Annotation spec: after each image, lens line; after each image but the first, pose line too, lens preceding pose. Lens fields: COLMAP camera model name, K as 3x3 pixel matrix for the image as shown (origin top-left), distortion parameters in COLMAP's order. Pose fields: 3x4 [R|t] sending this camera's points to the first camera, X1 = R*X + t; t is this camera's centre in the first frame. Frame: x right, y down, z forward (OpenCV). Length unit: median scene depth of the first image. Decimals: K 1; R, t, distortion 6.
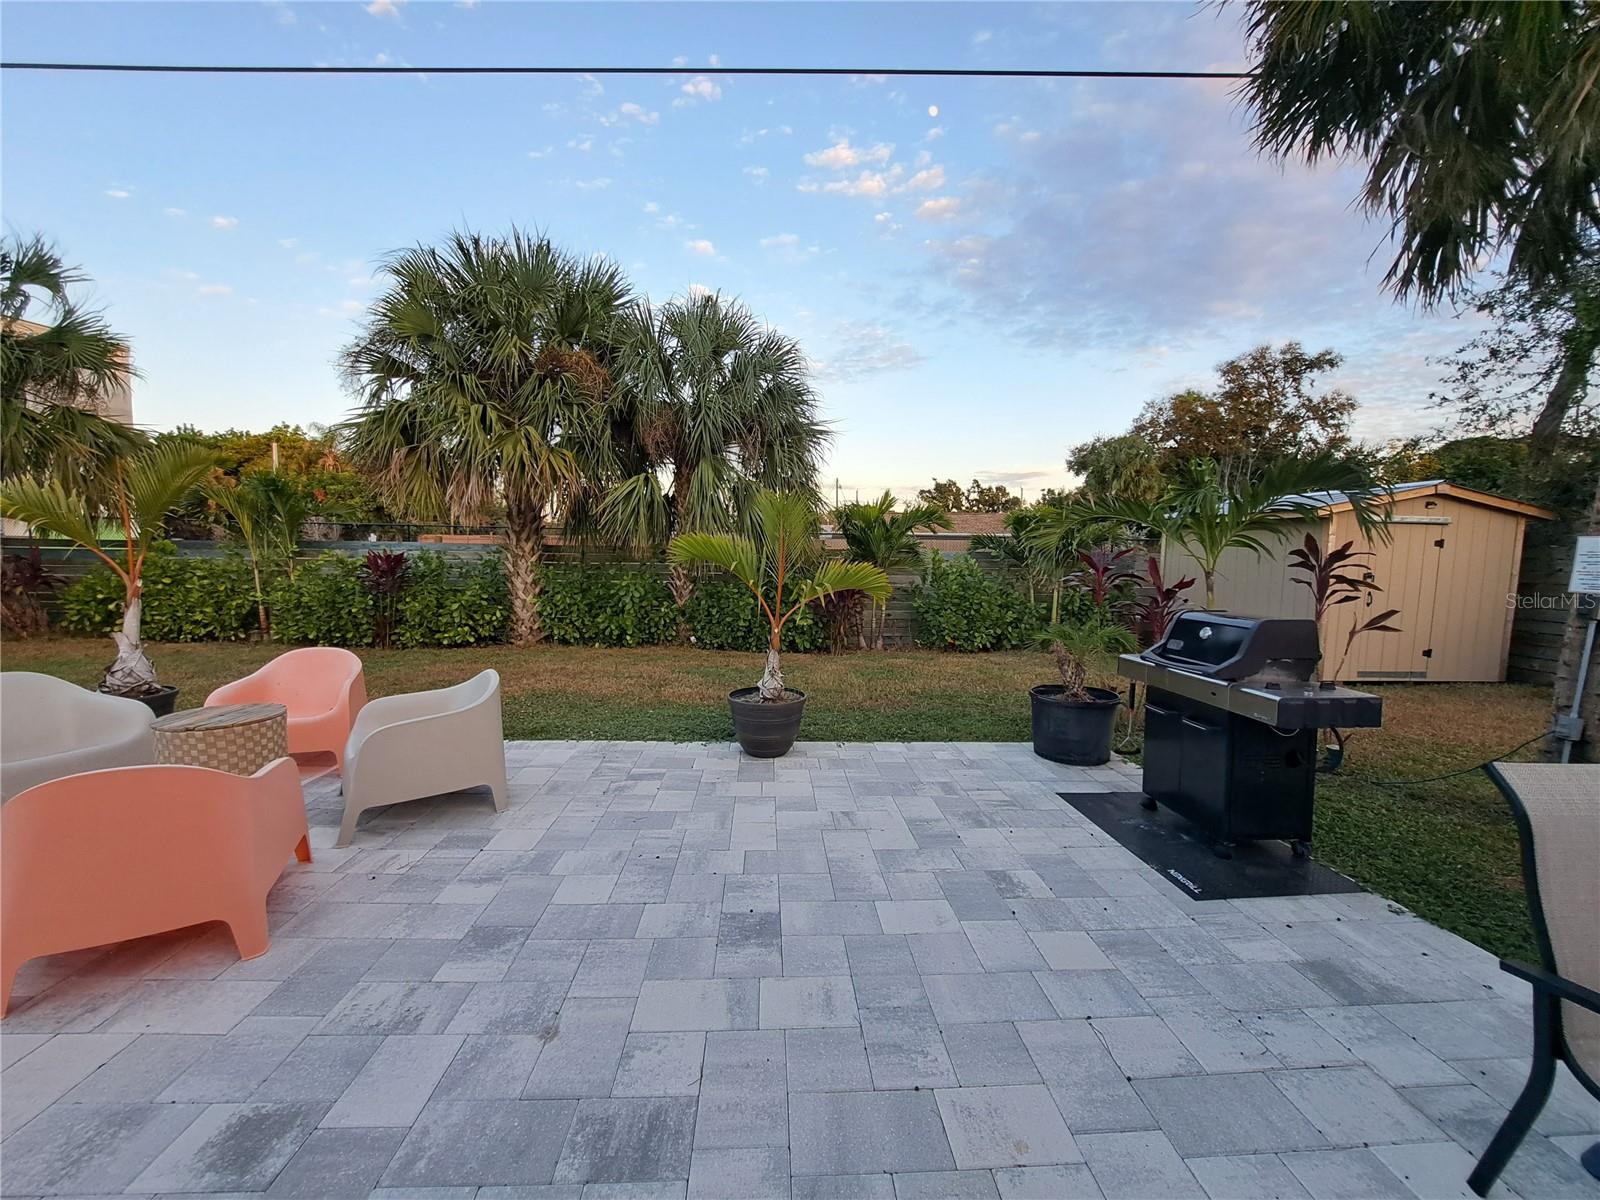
lens RADIAL K [[637.0, 0, 801.7], [0, 637.0, 603.1], [0, 0, 1]] dist [-0.012174, -0.000405]
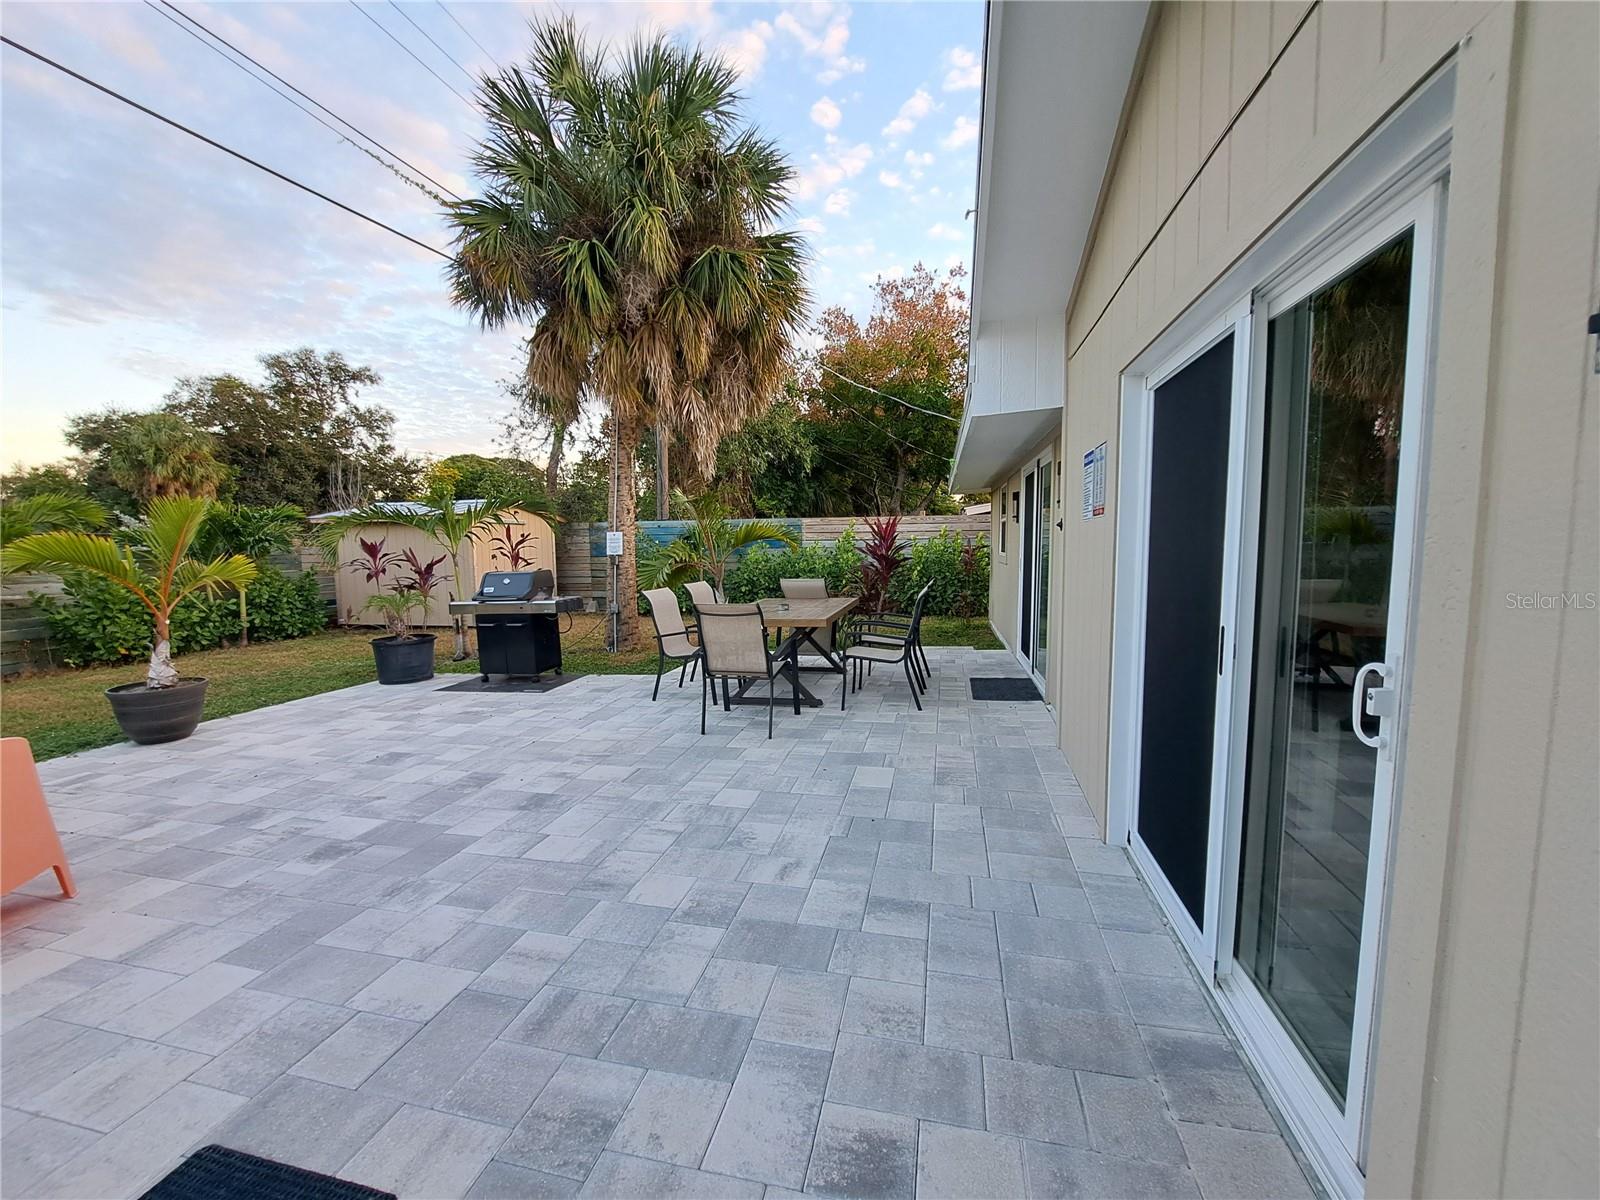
lens RADIAL K [[637.0, 0, 797.7], [0, 637.0, 605.3], [0, 0, 1]] dist [-0.012174, -0.000405]
pose [[0.275479, -0.112679, 0.954681, -0.358521], [0.100966, 0.991005, 0.087832, 0.013337], [-0.955990, 0.072194, 0.284378, -0.155560]]
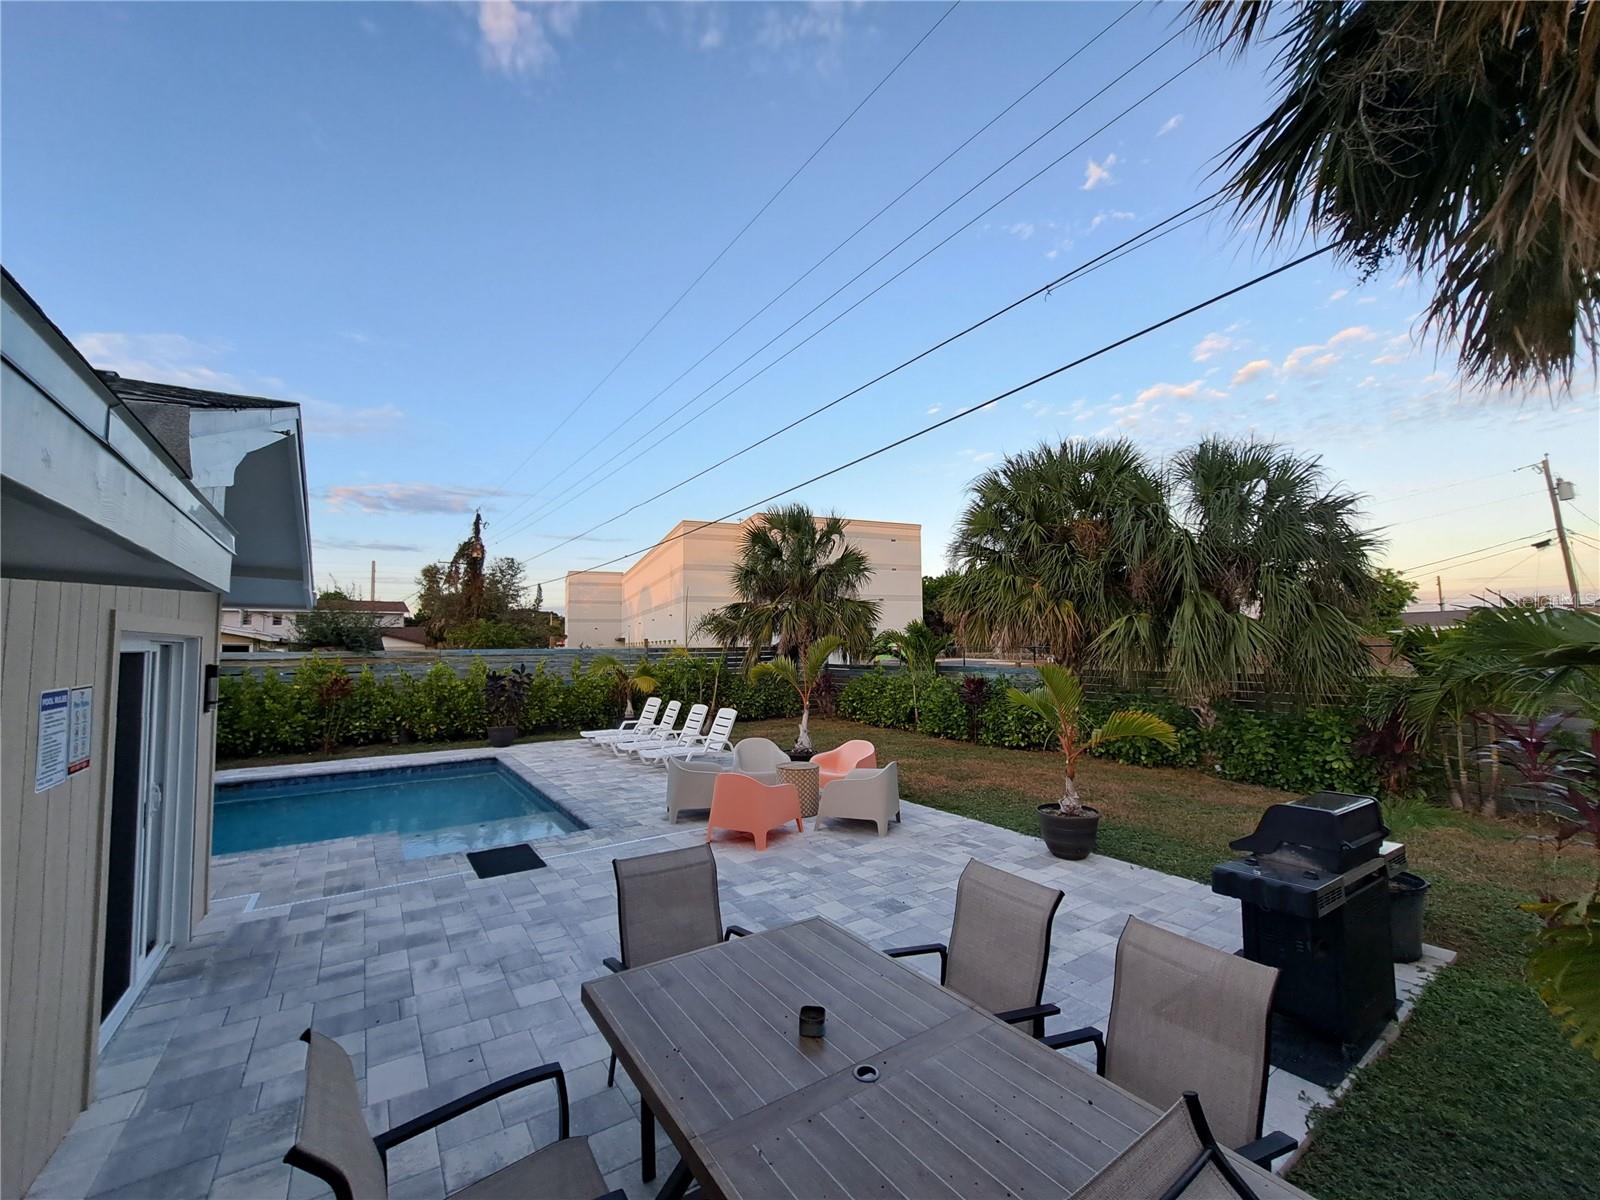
lens RADIAL K [[637.0, 0, 805.3], [0, 637.0, 614.8], [0, 0, 1]] dist [-0.012174, -0.000405]
pose [[0.525805, -0.064786, -0.848135, 0.392997], [-0.054109, 0.992528, -0.109360, -0.042312], [0.848883, 0.103394, 0.518371, -0.093746]]
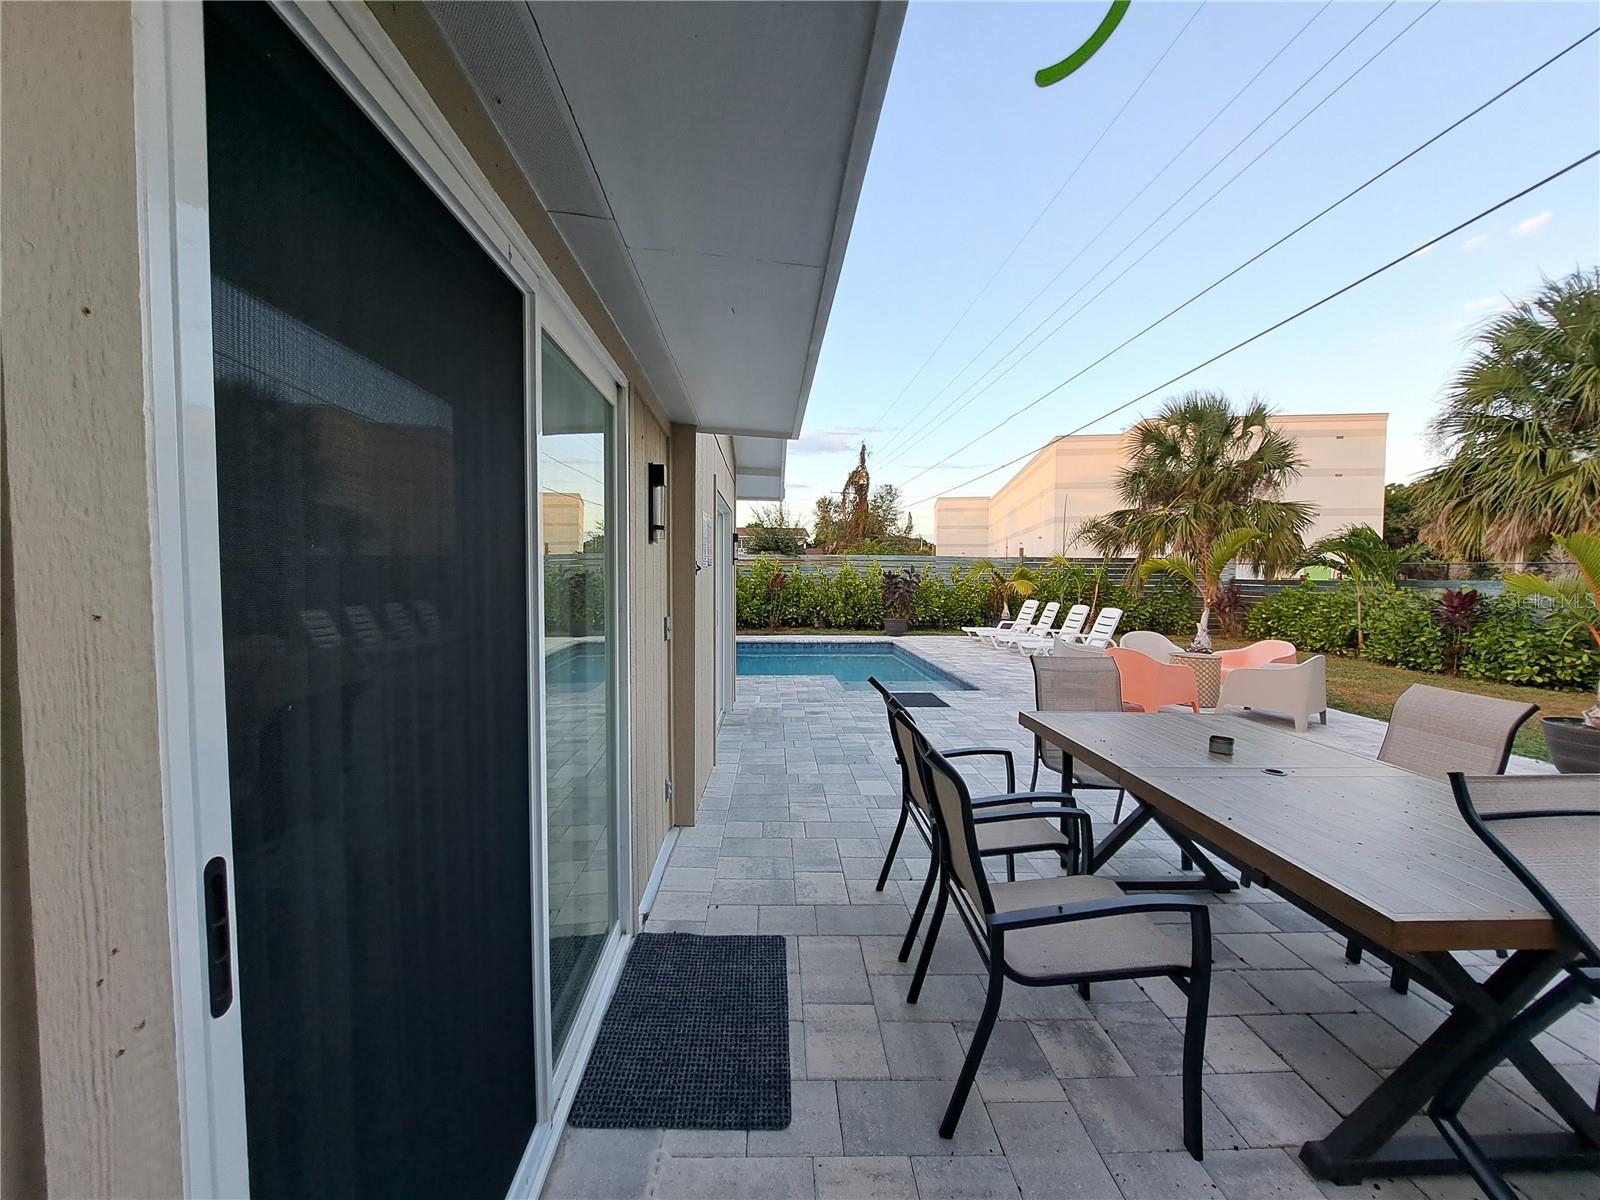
lens RADIAL K [[637.0, 0, 805.4], [0, 637.0, 608.7], [0, 0, 1]] dist [-0.012174, -0.000405]
pose [[-0.002487, 0.036547, -0.999329, 0.462001], [-0.092860, 0.995006, 0.036620, 0.019195], [0.995676, 0.092888, 0.000919, -0.142218]]
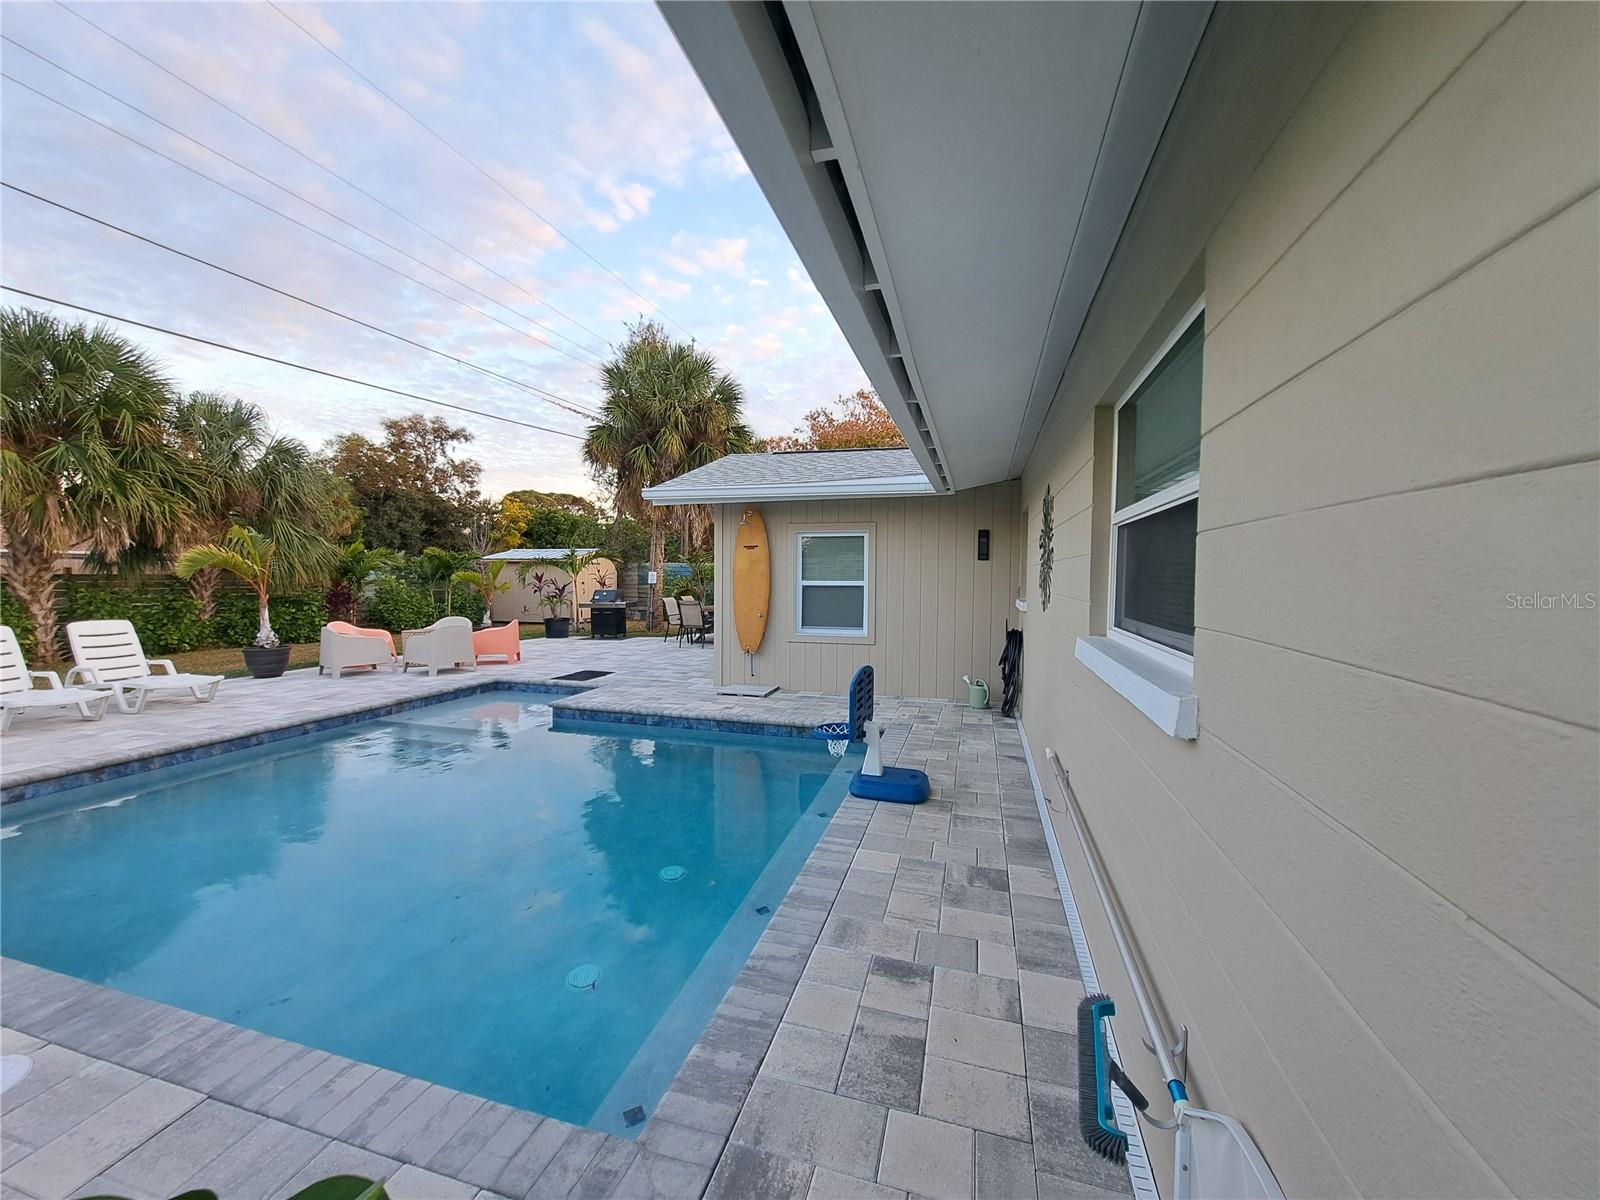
lens RADIAL K [[637.0, 0, 798.4], [0, 637.0, 610.4], [0, 0, 1]] dist [-0.012174, -0.000405]
pose [[0.332354, -0.063628, 0.941006, -1.107995], [0.079581, 0.996056, 0.039243, 0.034175], [-0.939791, 0.061844, 0.336107, -0.635045]]
